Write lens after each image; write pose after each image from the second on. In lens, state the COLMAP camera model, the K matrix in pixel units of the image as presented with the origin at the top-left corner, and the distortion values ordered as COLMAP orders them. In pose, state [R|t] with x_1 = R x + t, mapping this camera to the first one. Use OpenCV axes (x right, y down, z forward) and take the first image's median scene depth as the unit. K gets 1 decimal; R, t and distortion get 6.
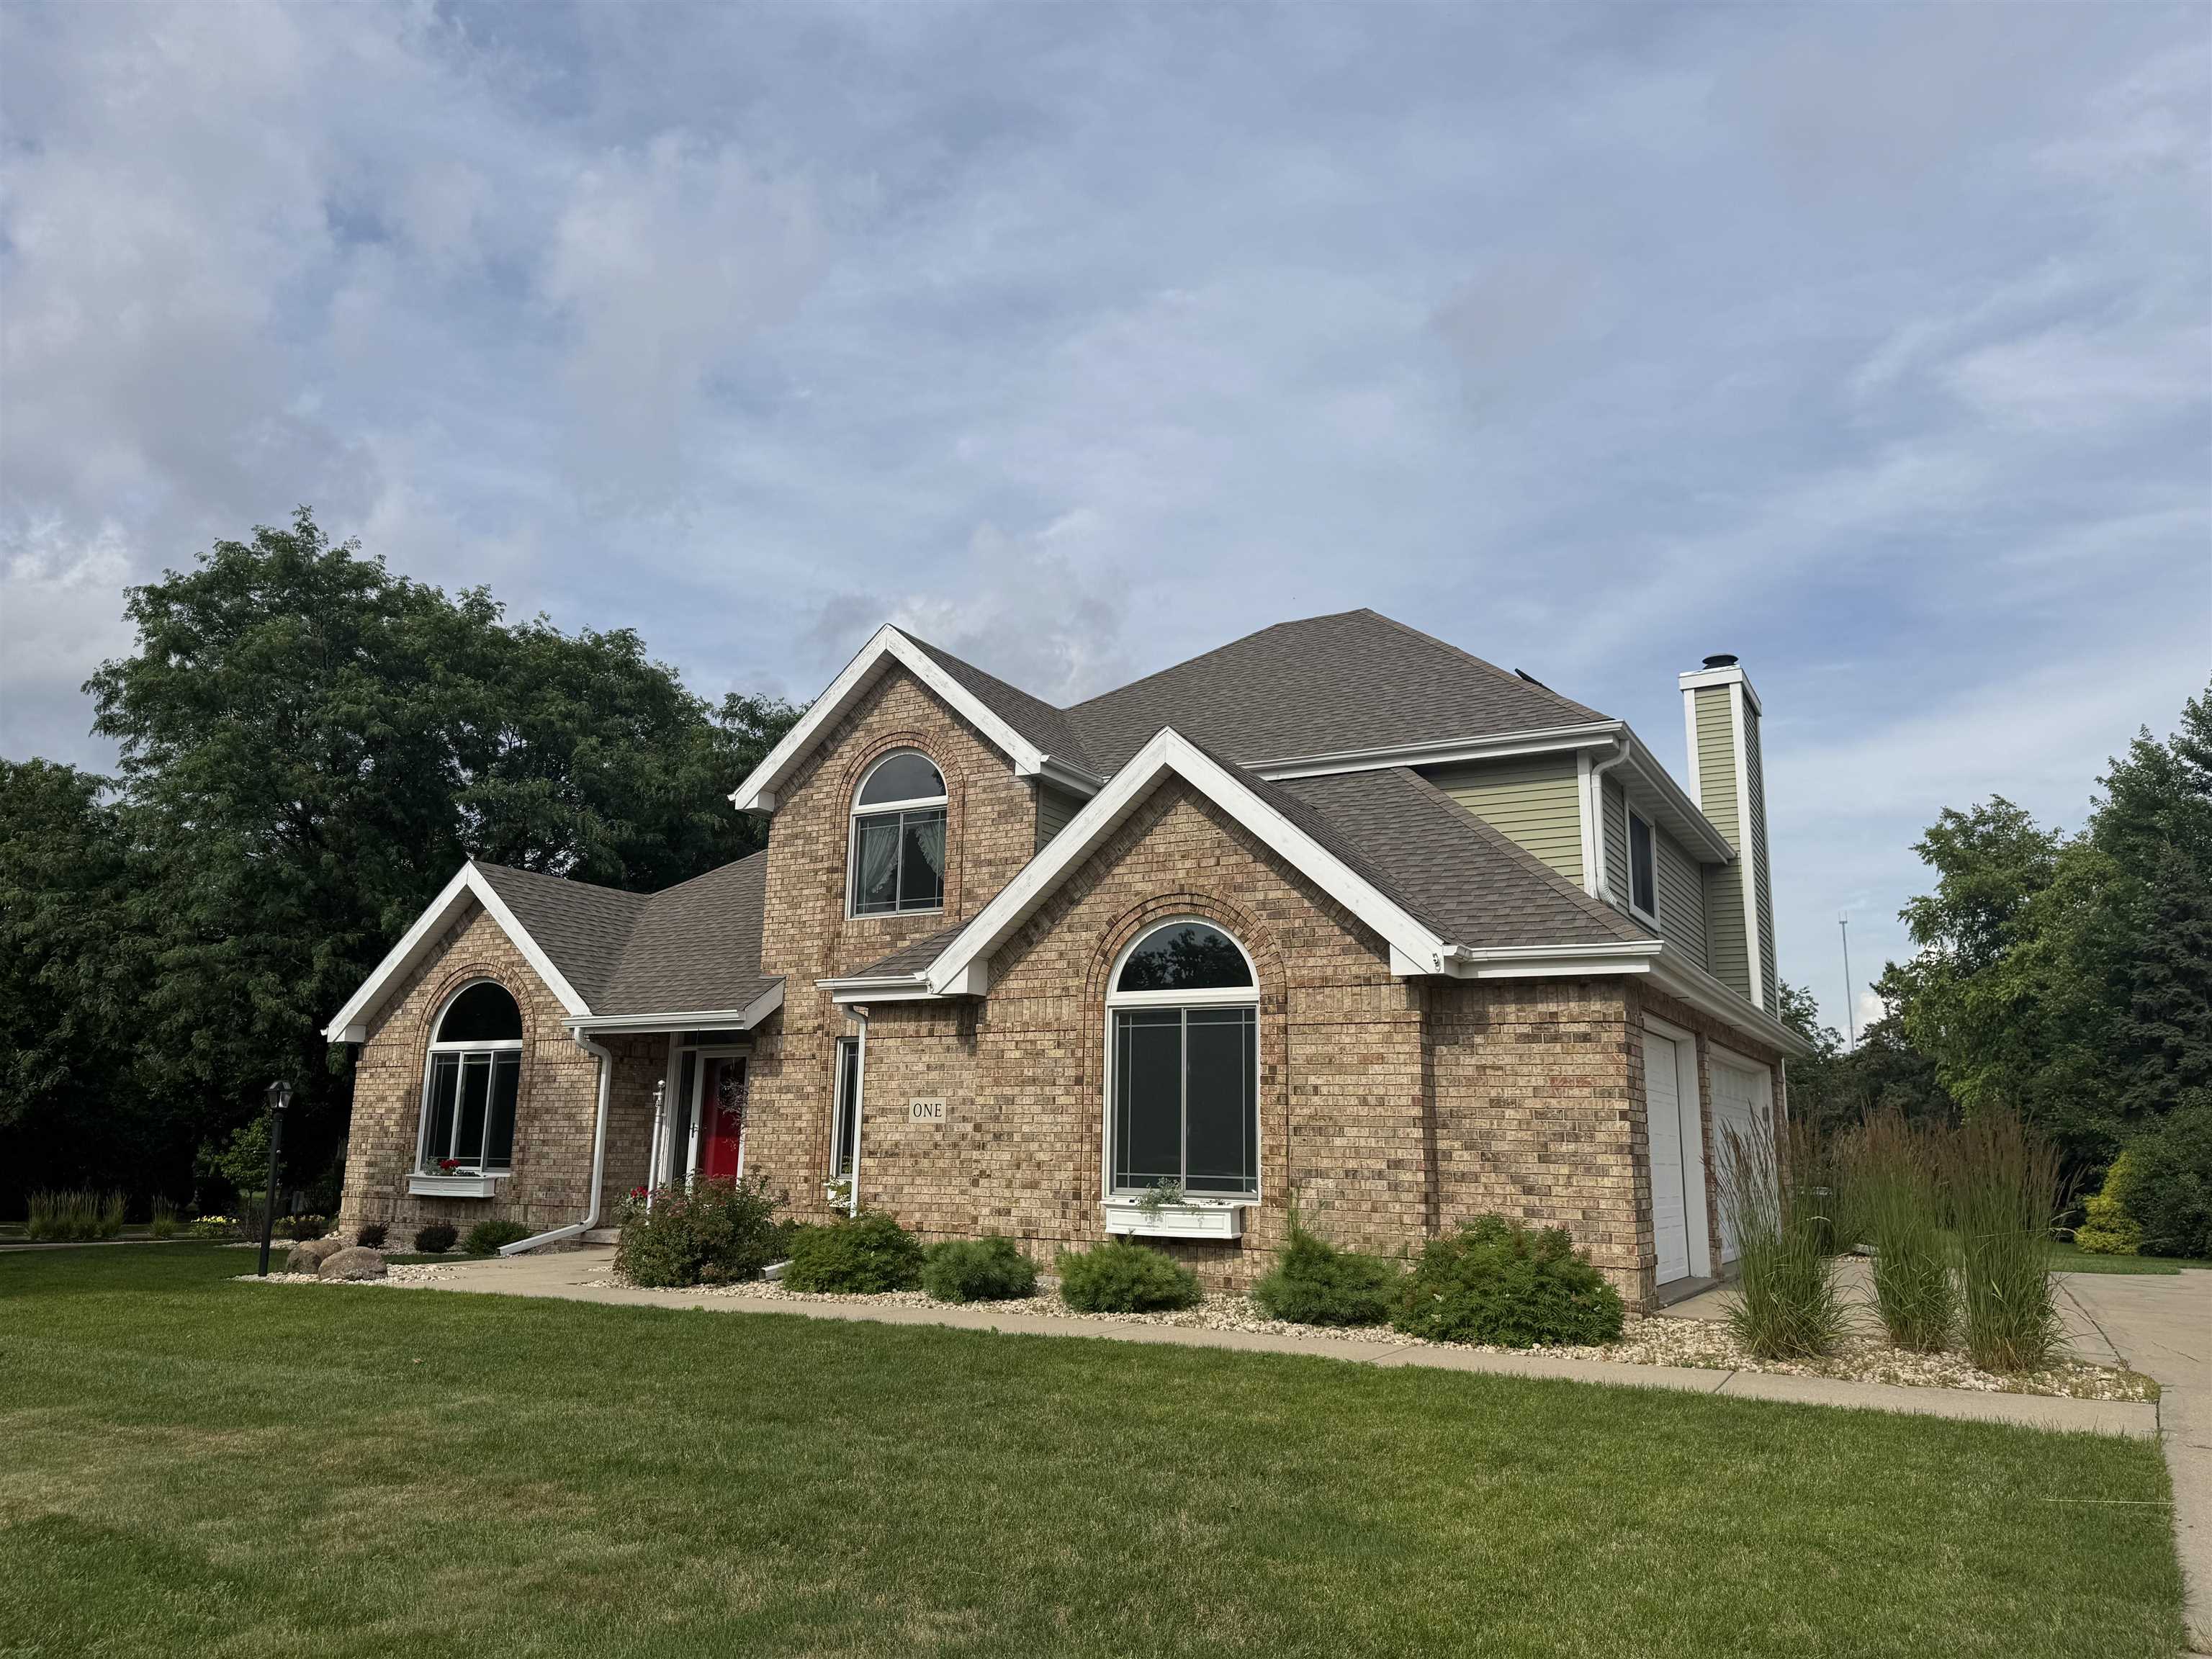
lens RADIAL K [[1554.7, 0, 1106.0], [0, 1554.7, 829.5], [0, 0, 1]] dist [0.176298, -0.333476]
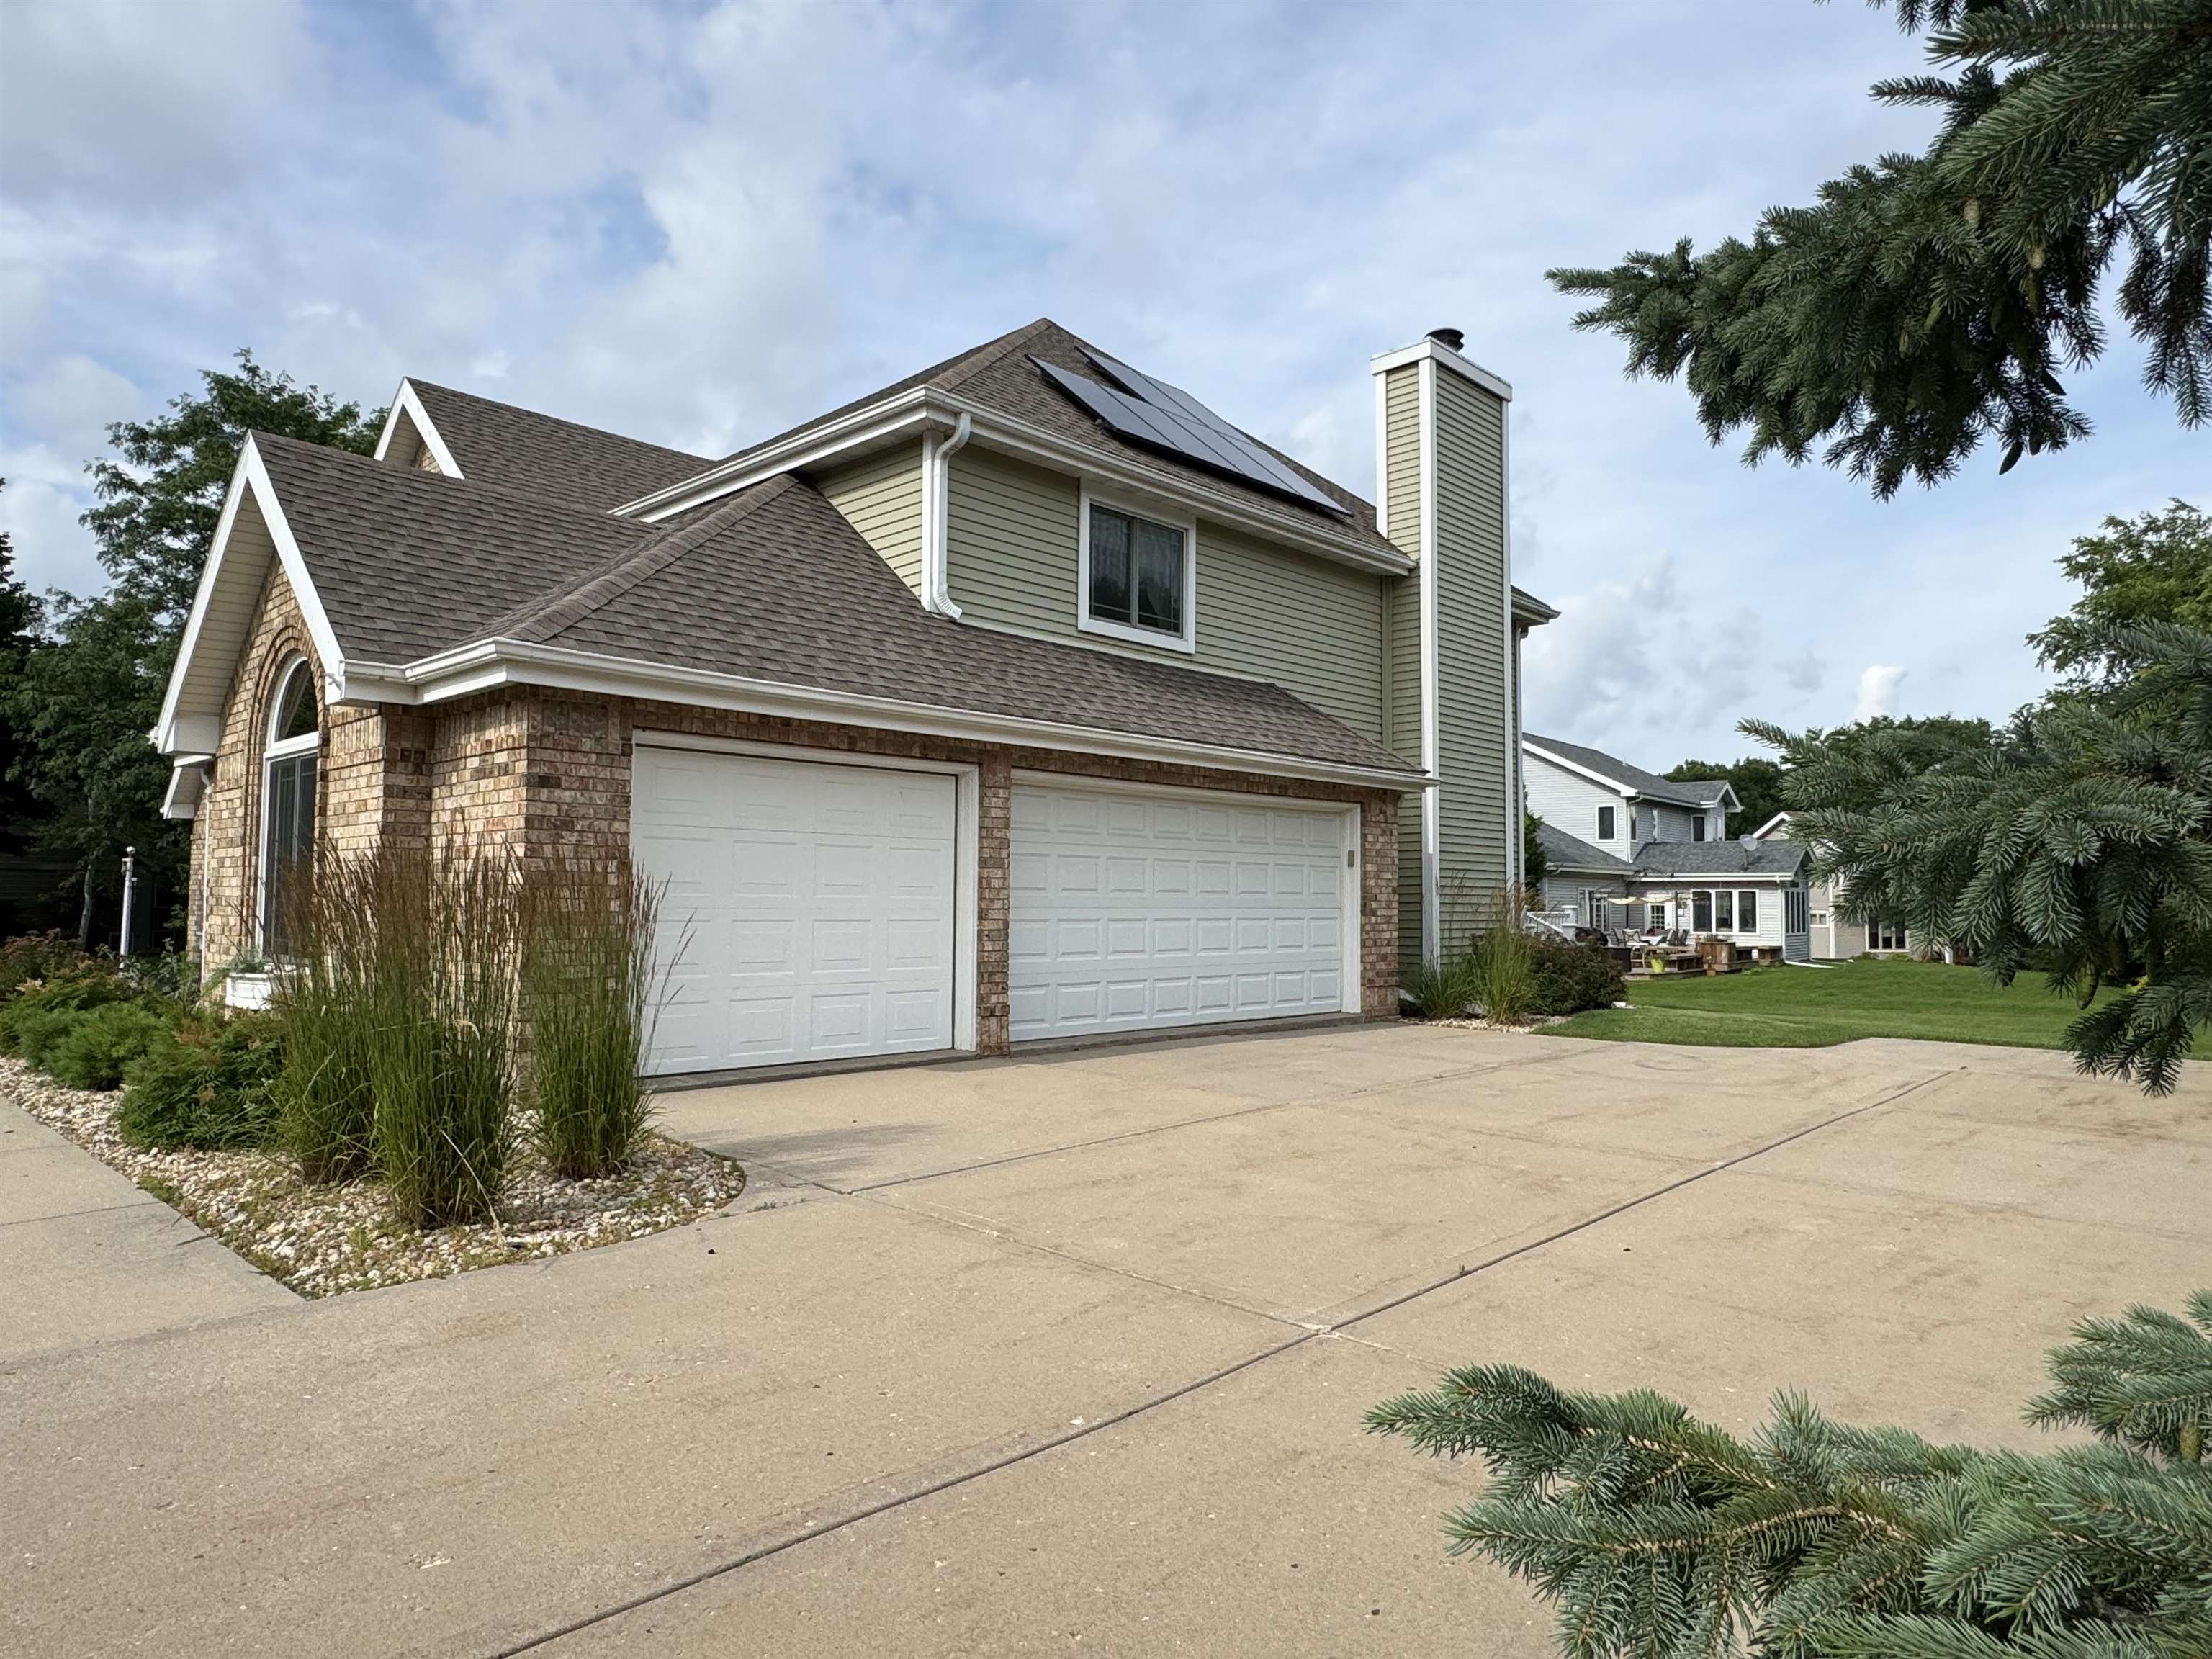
lens RADIAL K [[1361.4, 0, 1106.0], [0, 1361.4, 829.5], [0, 0, 1]] dist [0.005641, 0.001497]
pose [[0.966820, -0.023020, -0.254419, 0.619173], [0.060005, 0.988532, 0.138581, 0.068671], [0.248311, -0.149250, 0.957113, 0.336457]]
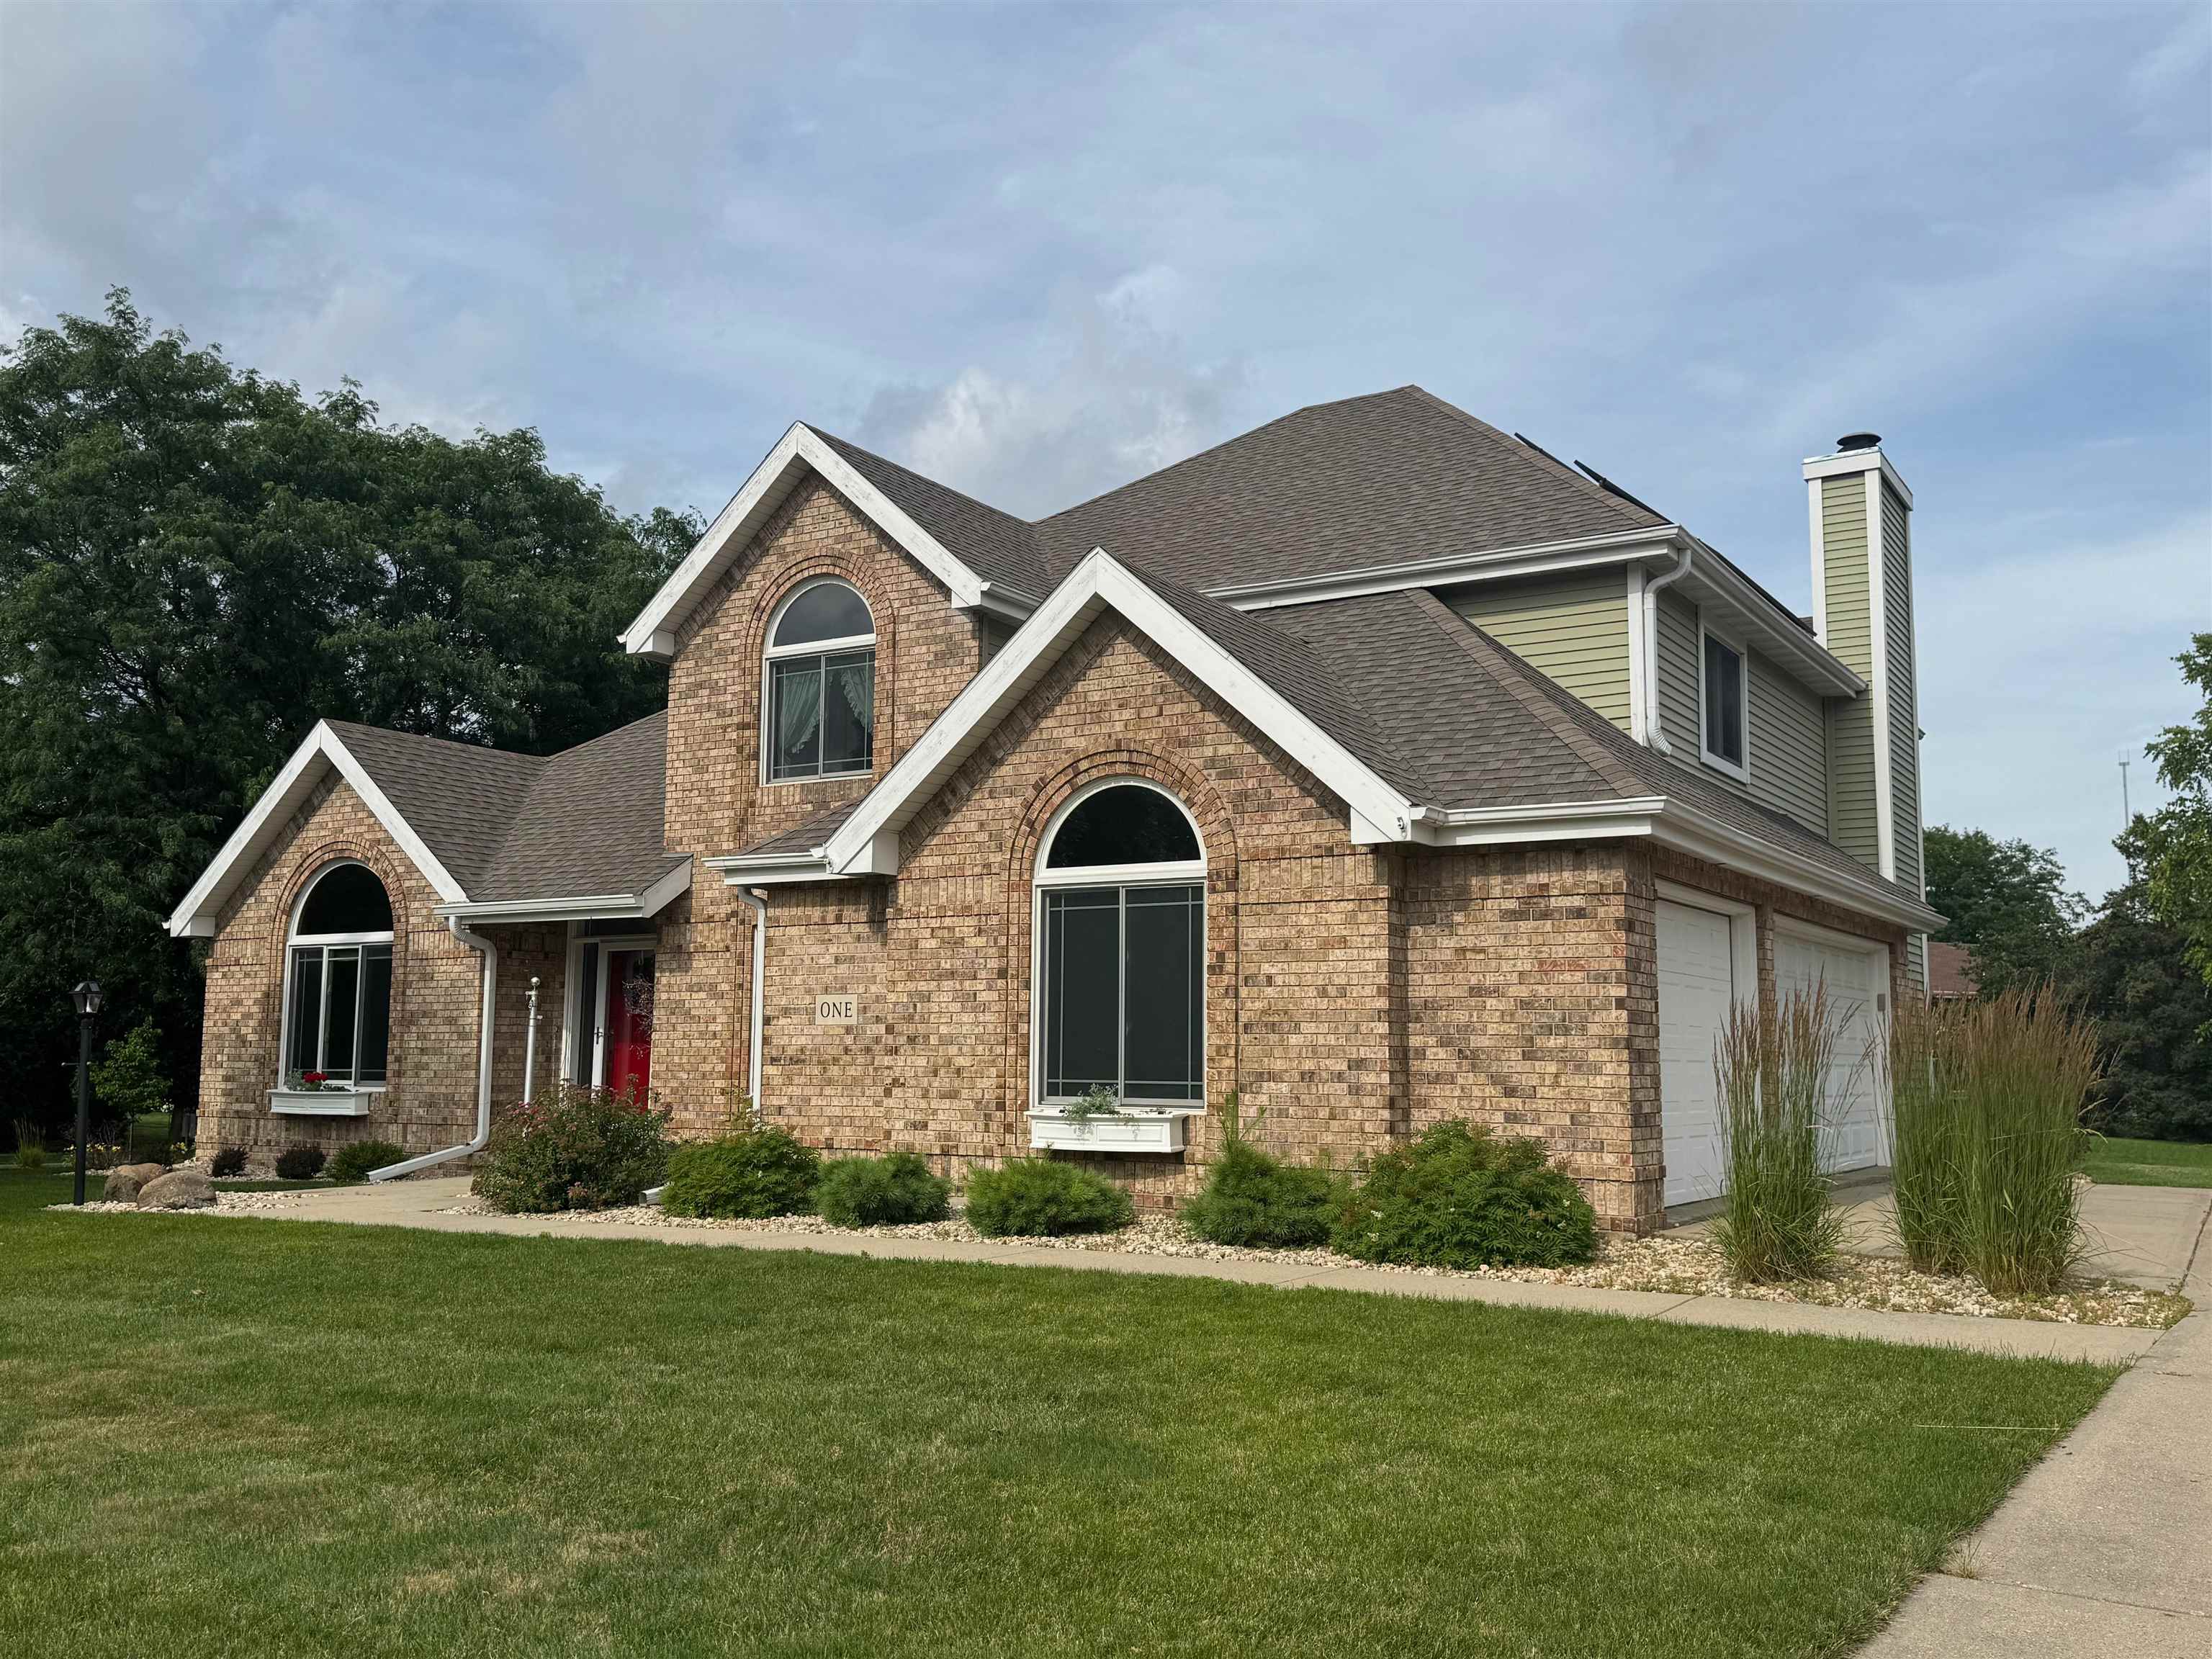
lens RADIAL K [[1950.5, 0, 1106.0], [0, 1950.5, 829.5], [0, 0, 1]] dist [0.161002, -0.287006]
pose [[0.998950, -0.014468, -0.043468, 0.079097], [0.018078, 0.996315, 0.083844, -0.003956], [0.042094, -0.084542, 0.995530, -0.039952]]
